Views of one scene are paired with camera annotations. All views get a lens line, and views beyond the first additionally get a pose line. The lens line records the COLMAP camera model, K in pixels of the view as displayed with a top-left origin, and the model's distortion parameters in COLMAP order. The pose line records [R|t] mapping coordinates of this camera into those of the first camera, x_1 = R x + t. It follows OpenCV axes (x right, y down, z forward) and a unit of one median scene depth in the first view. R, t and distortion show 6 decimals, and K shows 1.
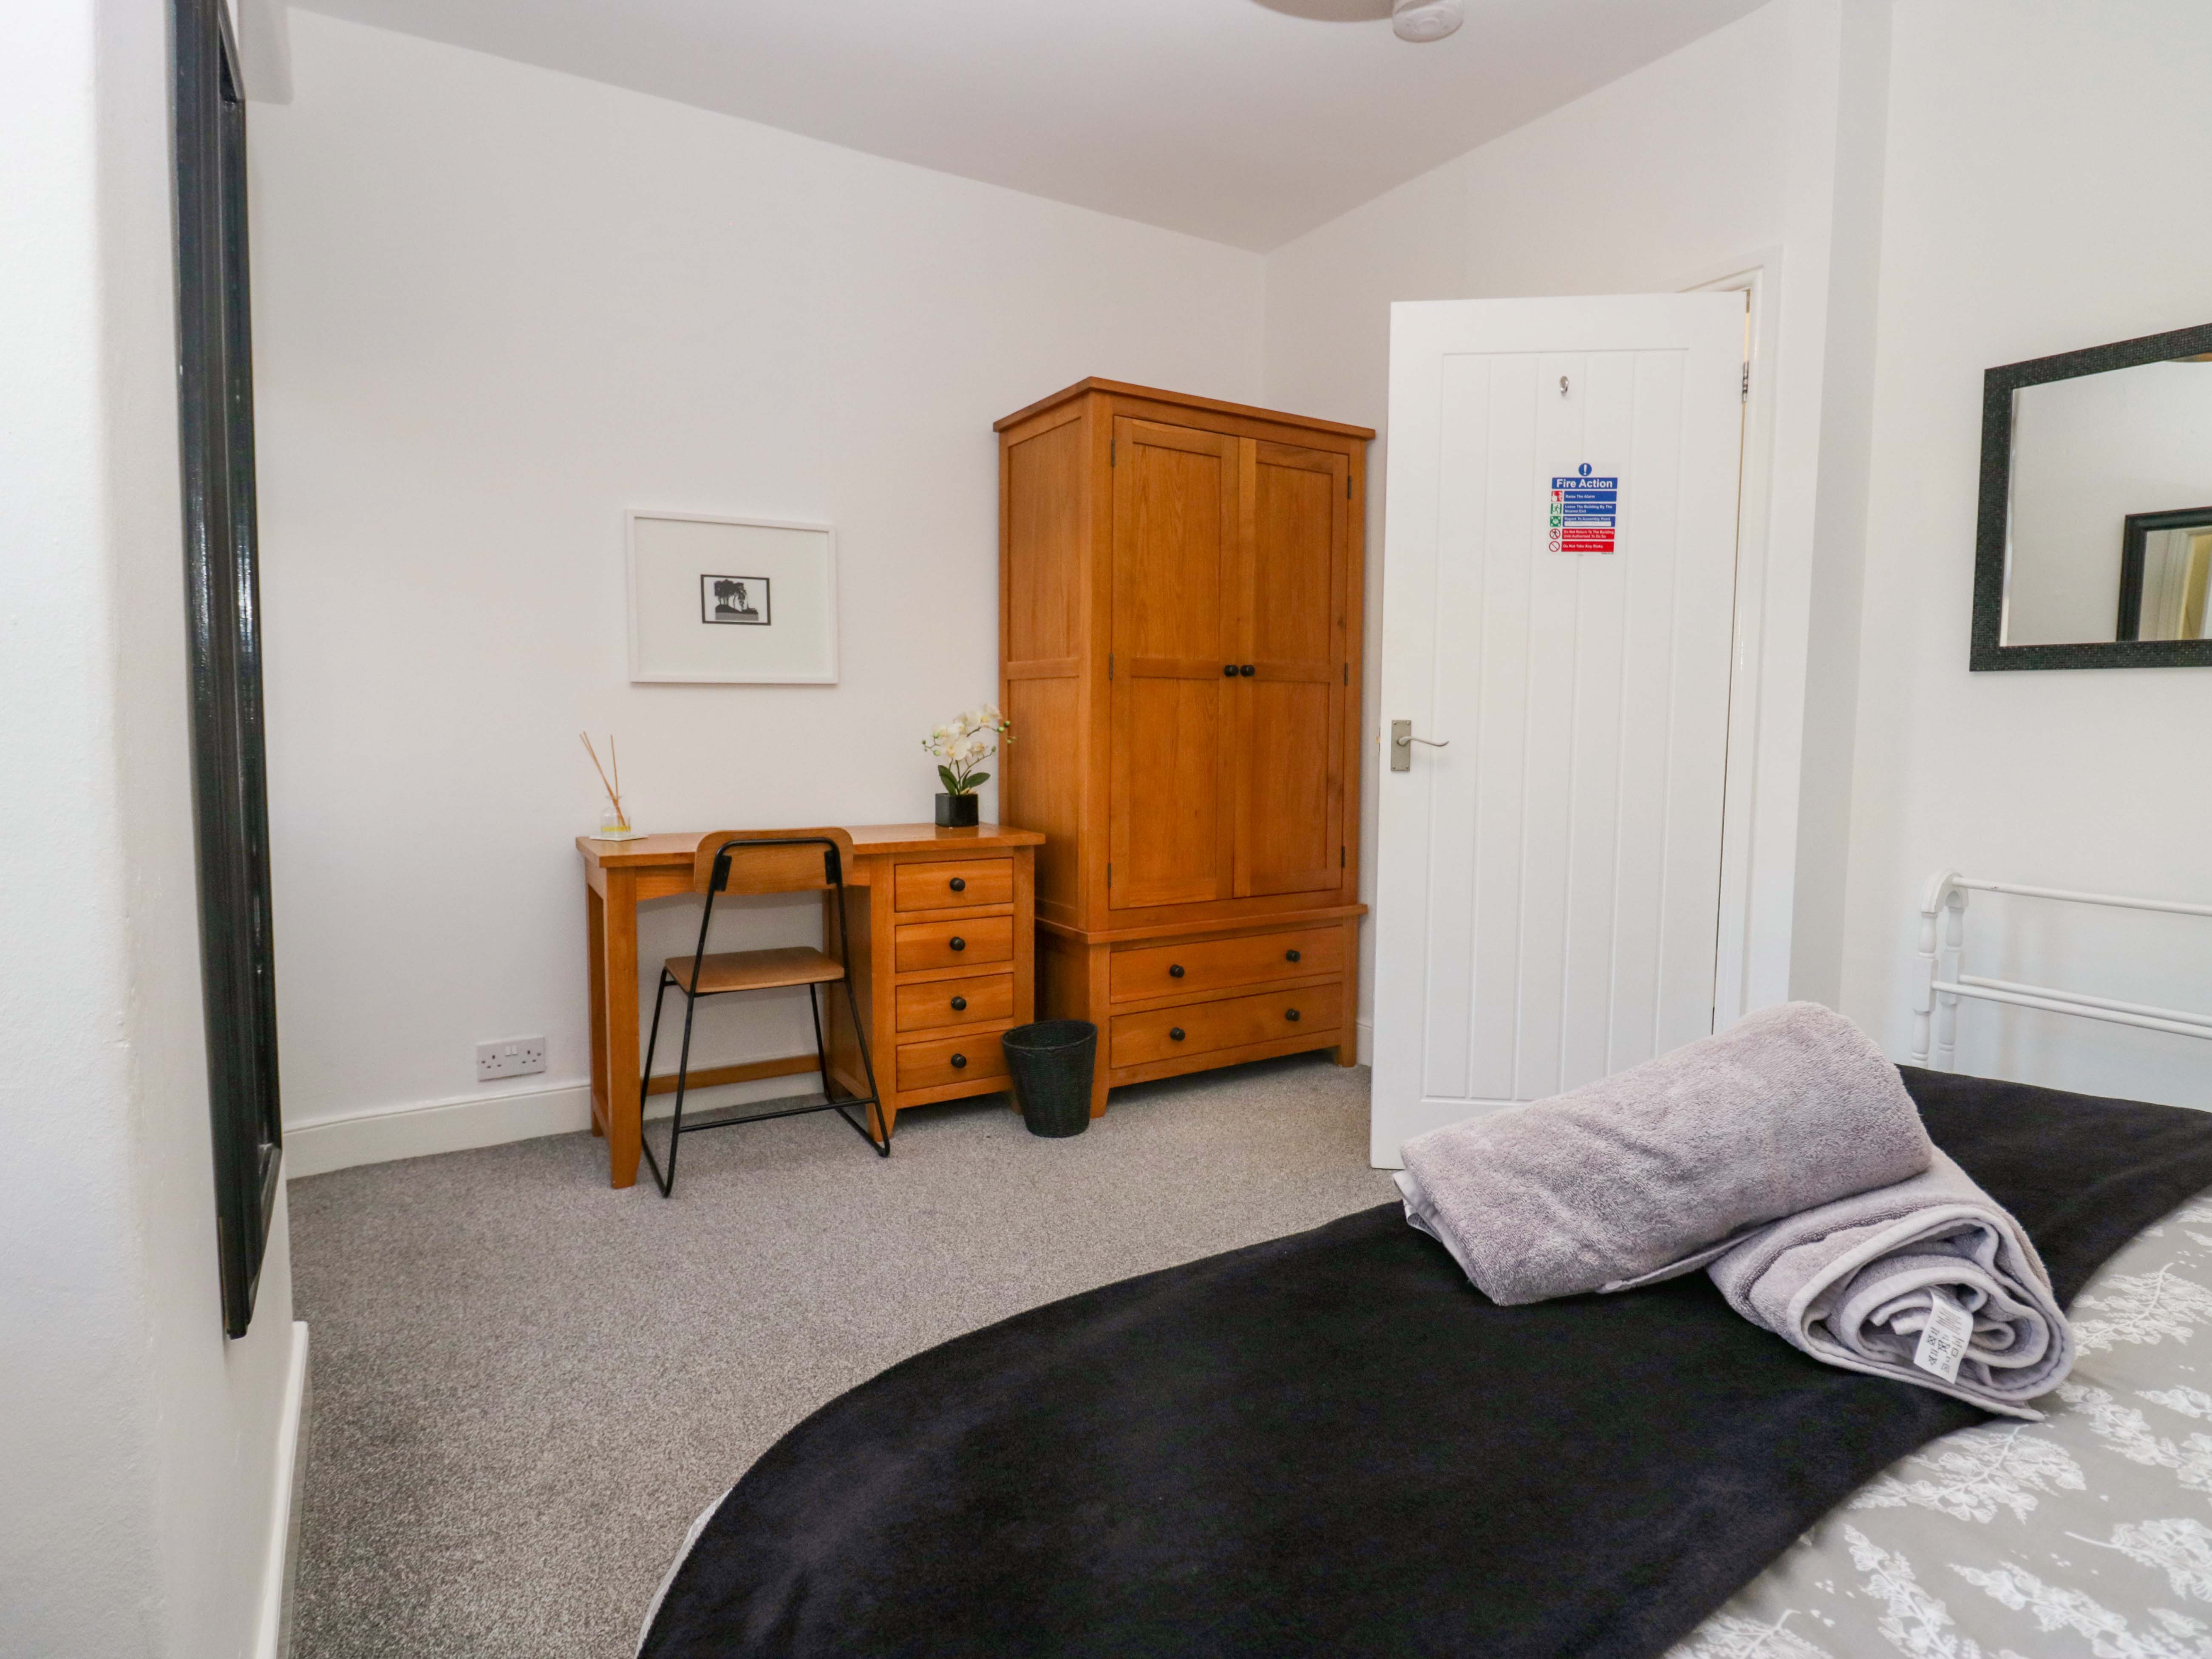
lens RADIAL K [[1161.6, 0, 1105.3], [0, 1161.6, 817.3], [0, 0, 1]] dist [-0.018584, -0.003703]
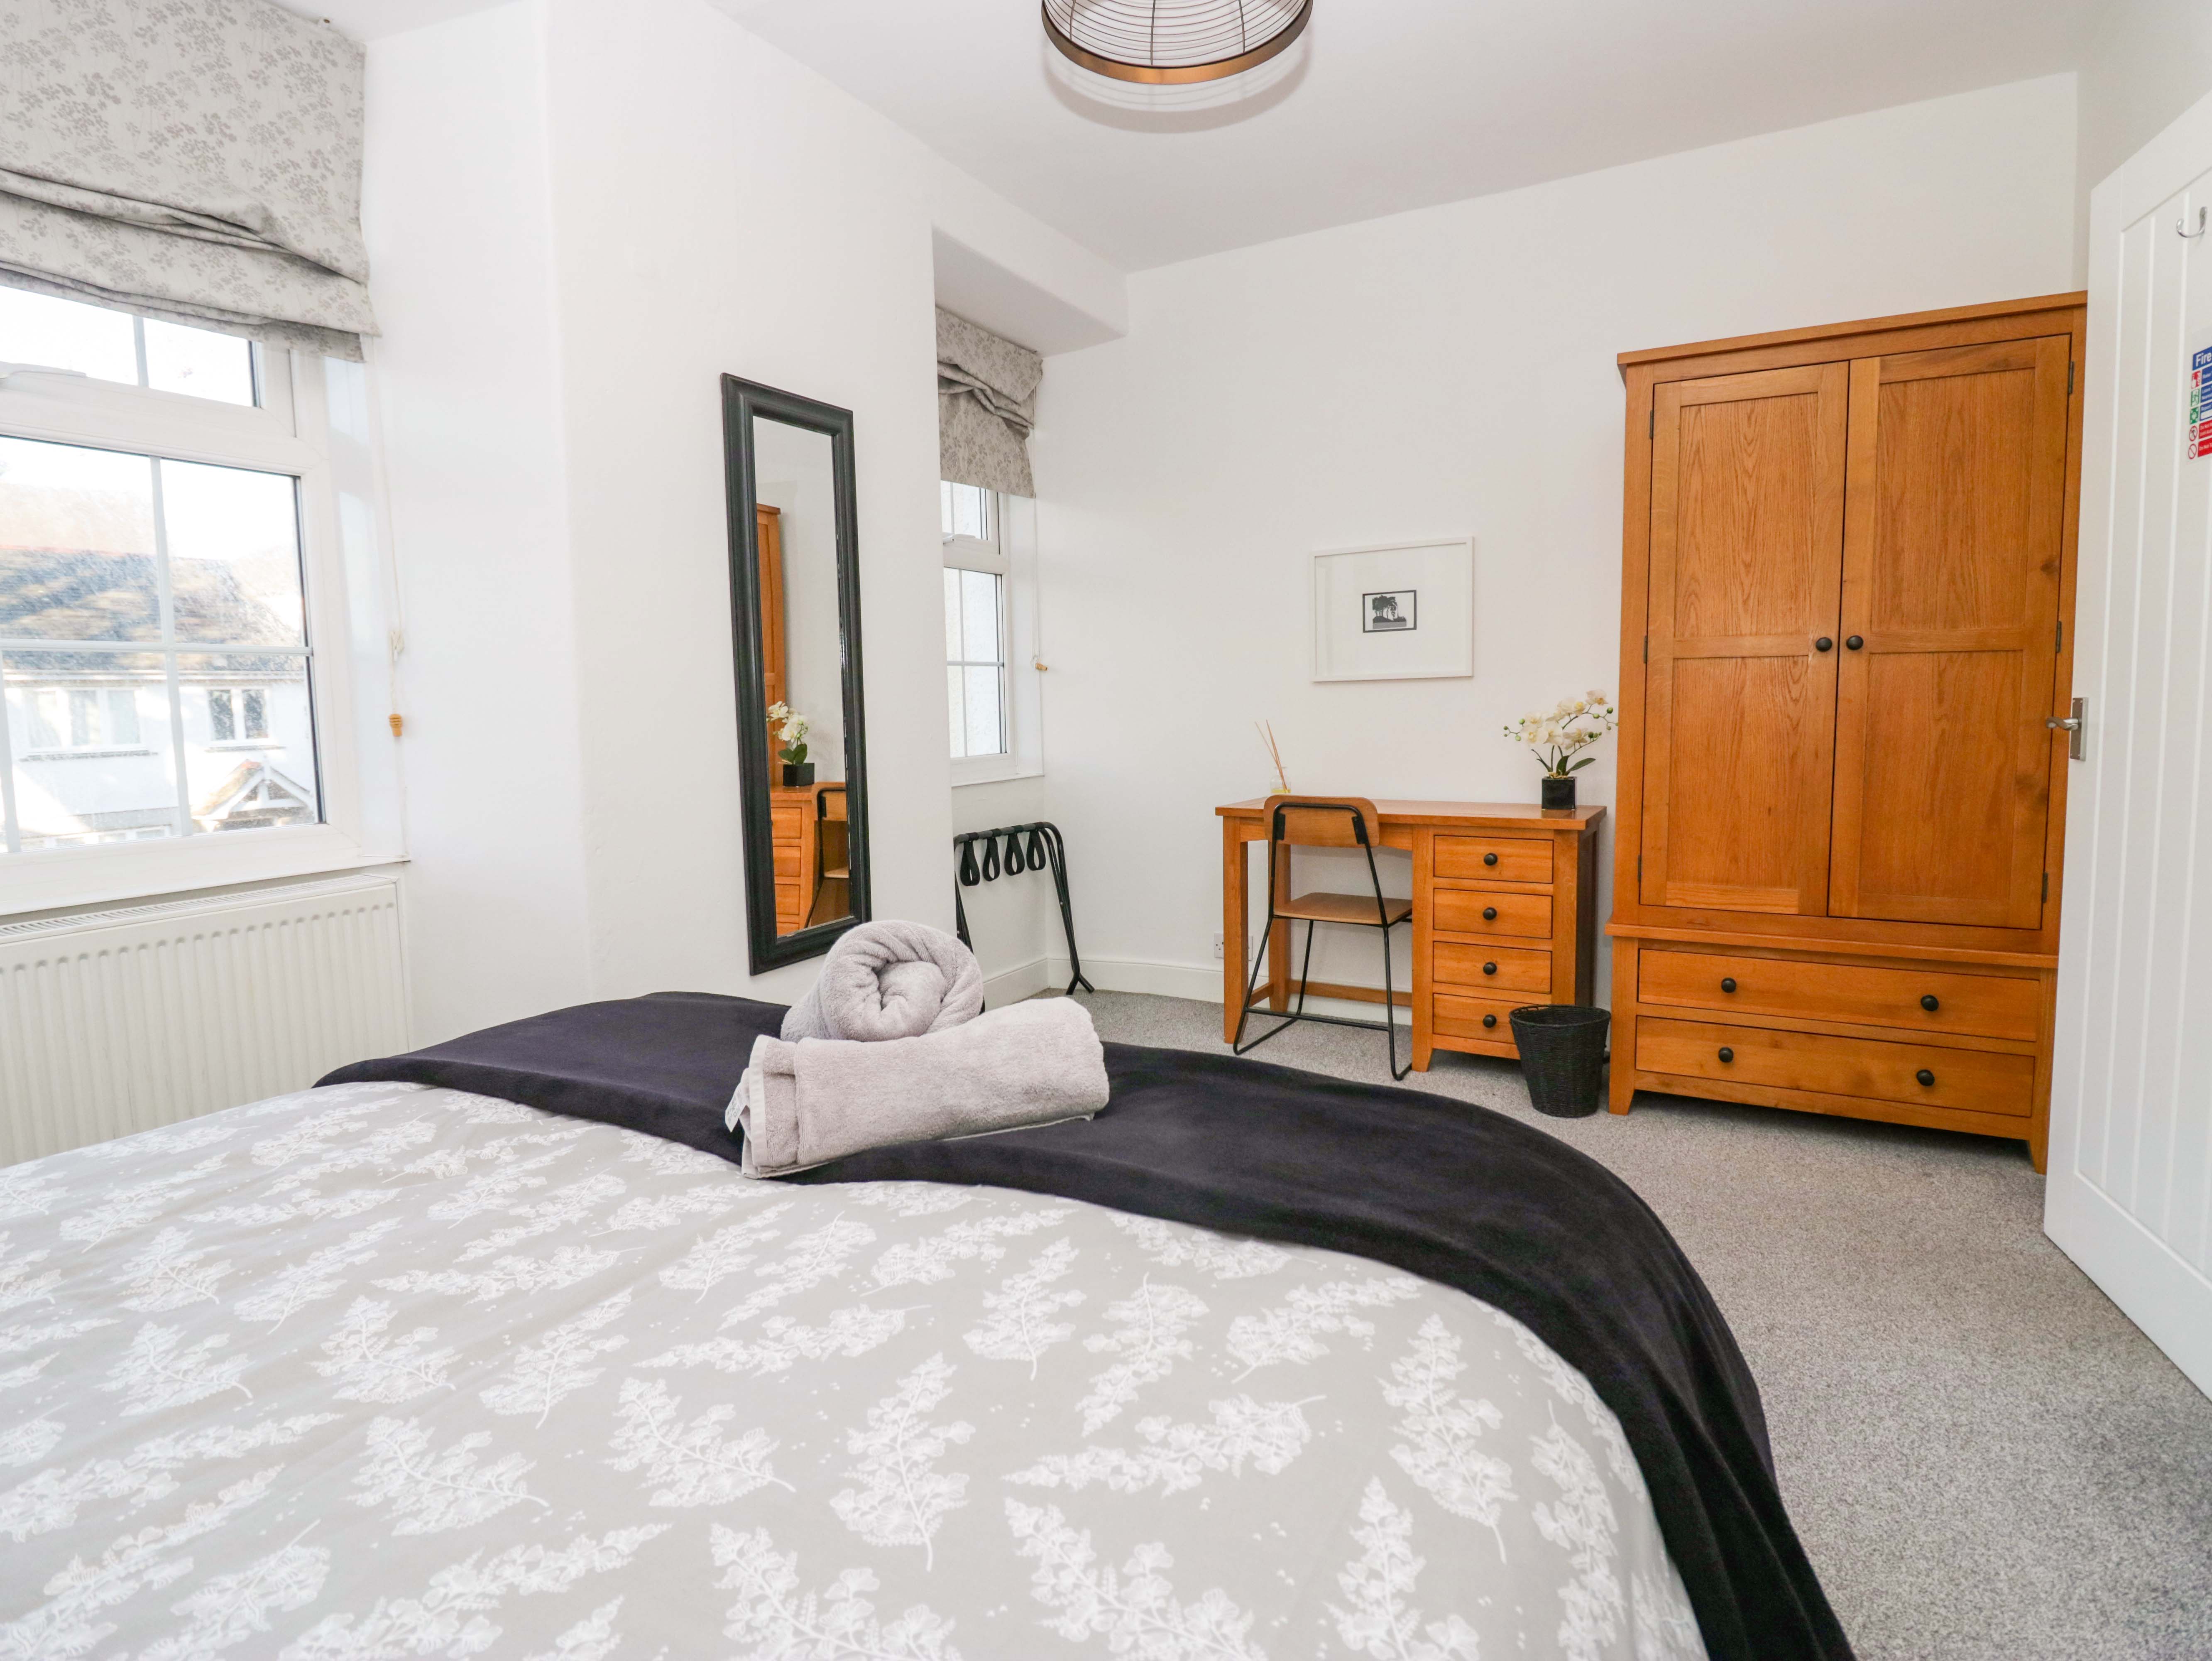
lens RADIAL K [[1161.7, 0, 1111.7], [0, 1161.7, 826.3], [0, 0, 1]] dist [-0.018584, -0.003703]
pose [[0.488142, 0.076021, -0.869447, 0.618984], [-0.056230, 0.996869, 0.055592, -0.012963], [0.870951, 0.021753, 0.490889, 0.149740]]
